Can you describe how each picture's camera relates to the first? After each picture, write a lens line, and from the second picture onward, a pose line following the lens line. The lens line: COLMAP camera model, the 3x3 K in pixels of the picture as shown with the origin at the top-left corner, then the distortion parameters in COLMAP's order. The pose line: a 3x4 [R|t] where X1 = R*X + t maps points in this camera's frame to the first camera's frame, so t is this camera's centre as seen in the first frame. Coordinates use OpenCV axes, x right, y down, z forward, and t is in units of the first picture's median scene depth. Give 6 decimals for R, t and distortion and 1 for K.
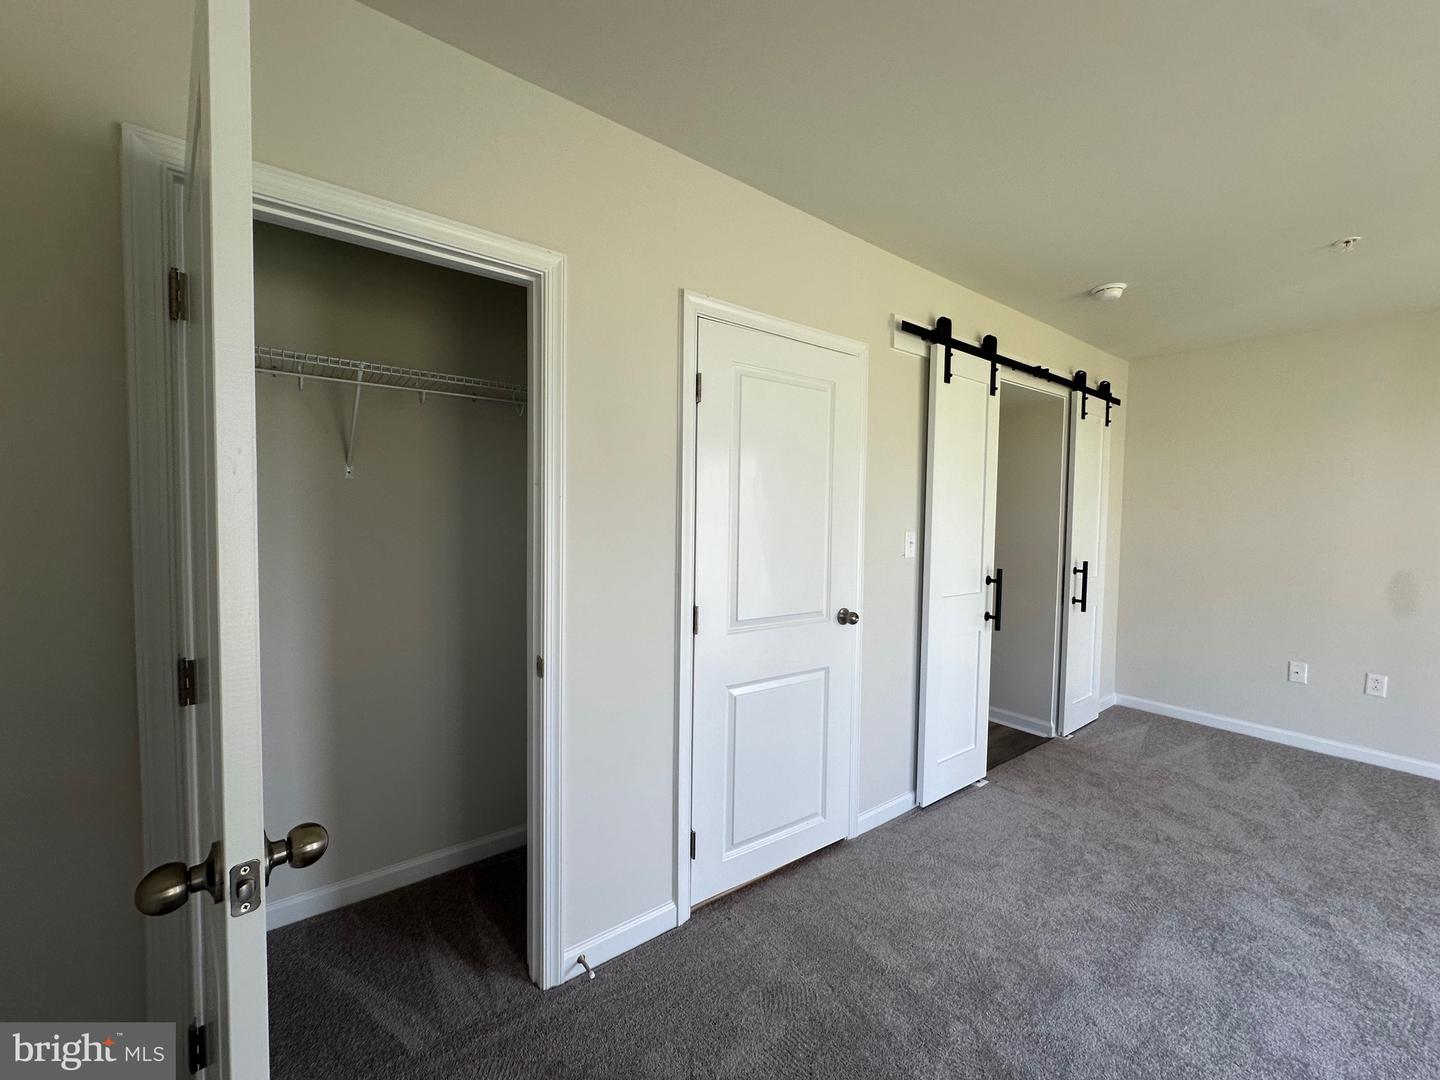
lens RADIAL K [[575.4, 0, 719.6], [0, 575.4, 538.4], [0, 0, 1]] dist [-0.004476, 0.001253]
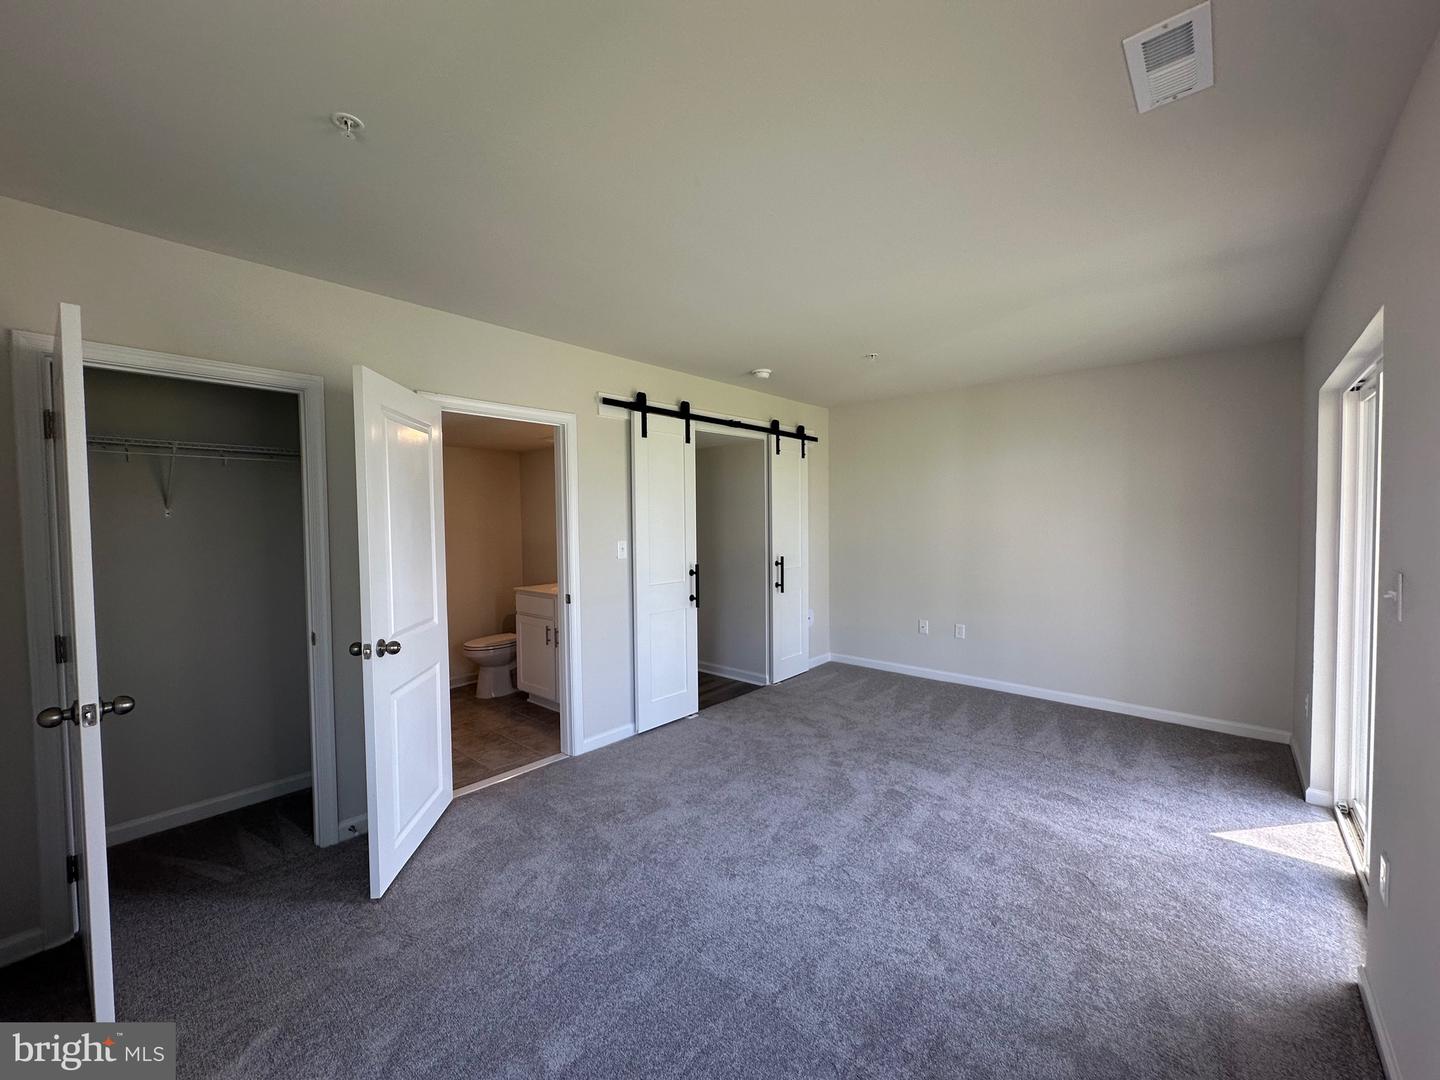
lens RADIAL K [[575.4, 0, 718.3], [0, 575.4, 538.9], [0, 0, 1]] dist [-0.004476, 0.001253]
pose [[0.981307, -0.031896, 0.189789, 0.312951], [0.033259, 0.999439, -0.004001, -0.003148], [-0.189555, 0.010239, 0.981817, -0.484538]]
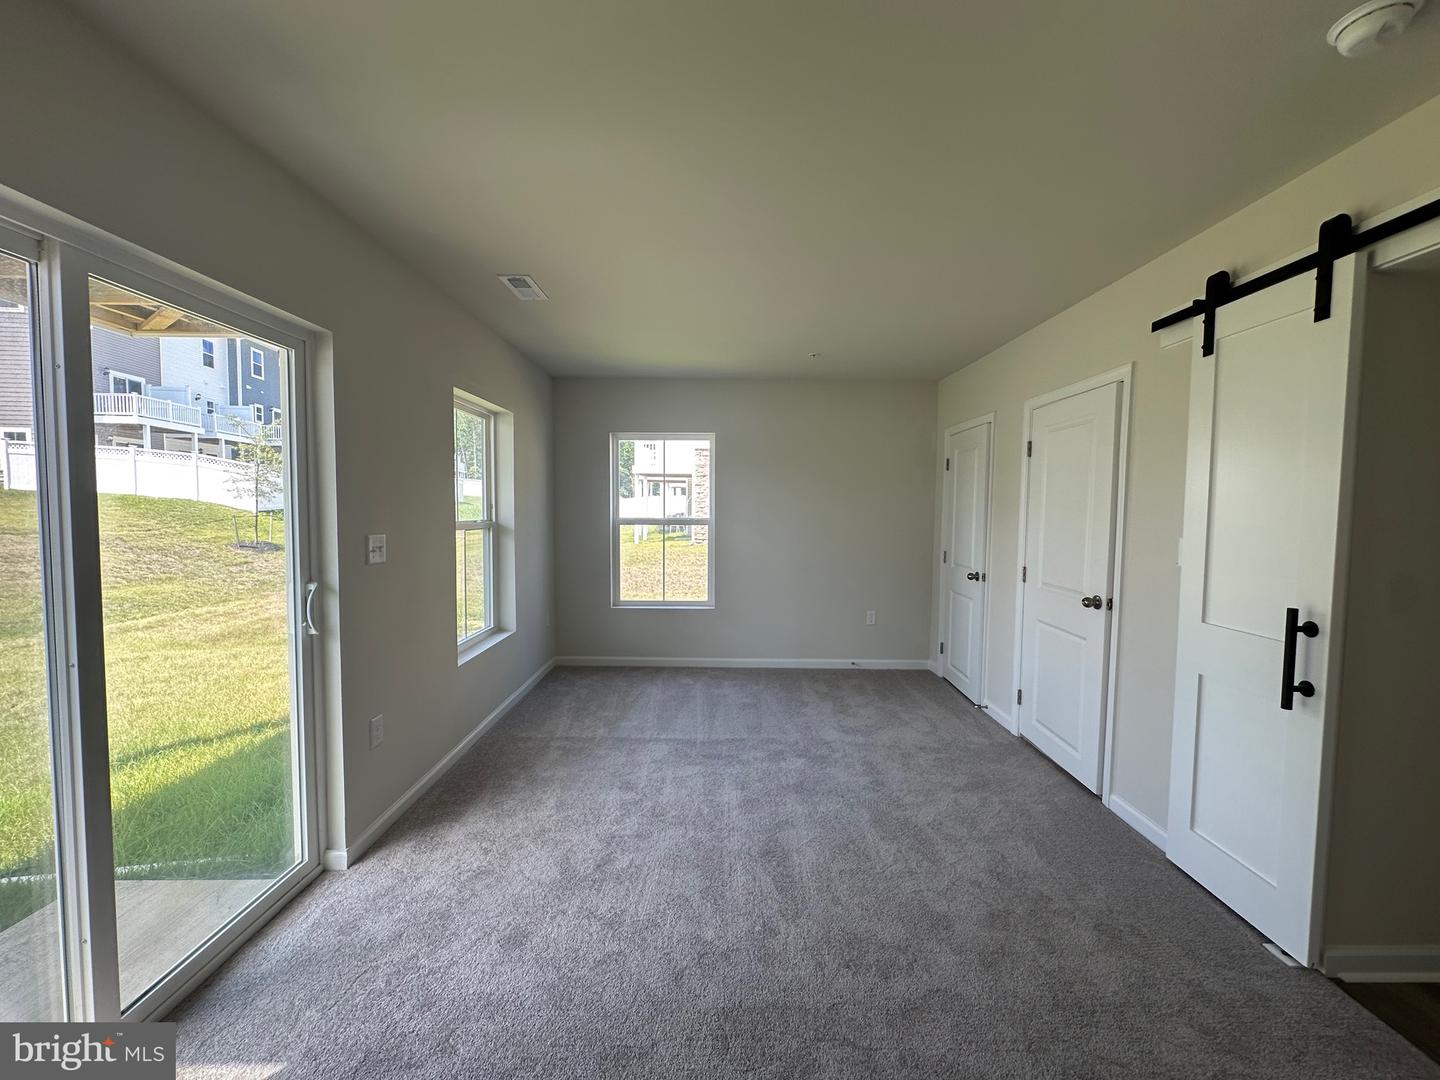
lens RADIAL K [[575.4, 0, 720.0], [0, 575.4, 540.7], [0, 0, 1]] dist [-0.004476, 0.001253]
pose [[-0.606769, 0.024593, -0.794498, 1.546739], [-0.051884, 0.996164, 0.070459, -0.034178], [0.793183, 0.083974, -0.603166, 1.021576]]
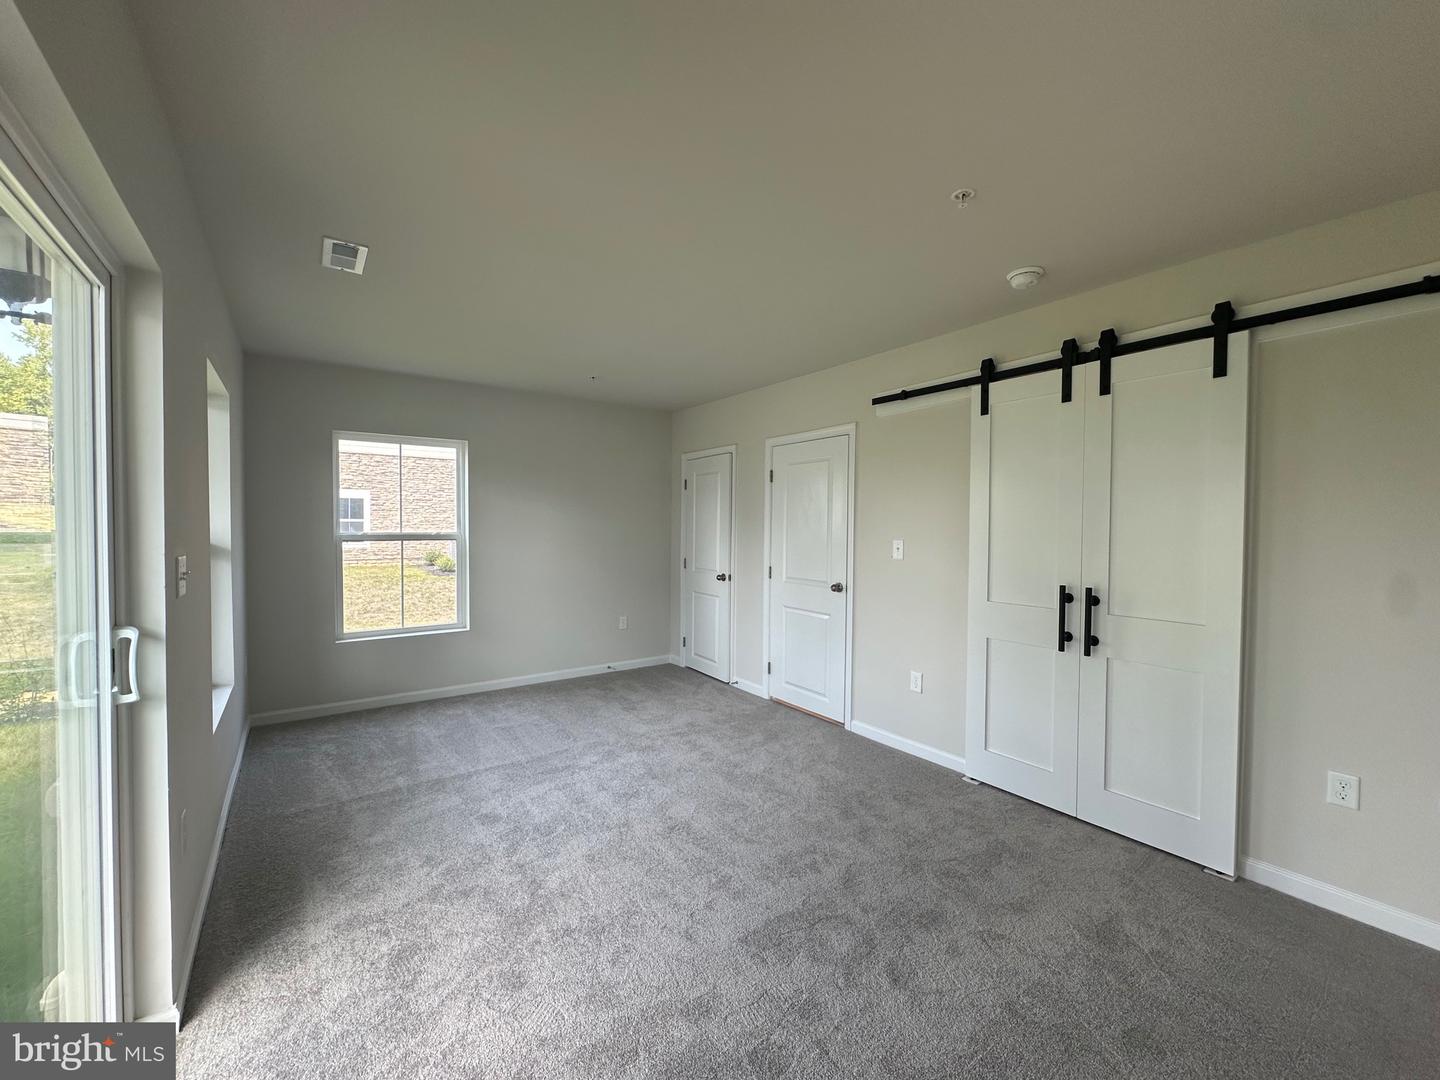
lens RADIAL K [[575.4, 0, 719.3], [0, 575.4, 540.0], [0, 0, 1]] dist [-0.004476, 0.001253]
pose [[-0.021343, 0.009260, -0.999729, 1.810780], [-0.050351, 0.998678, 0.010325, -0.005527], [0.998504, 0.050558, -0.020849, 0.640066]]
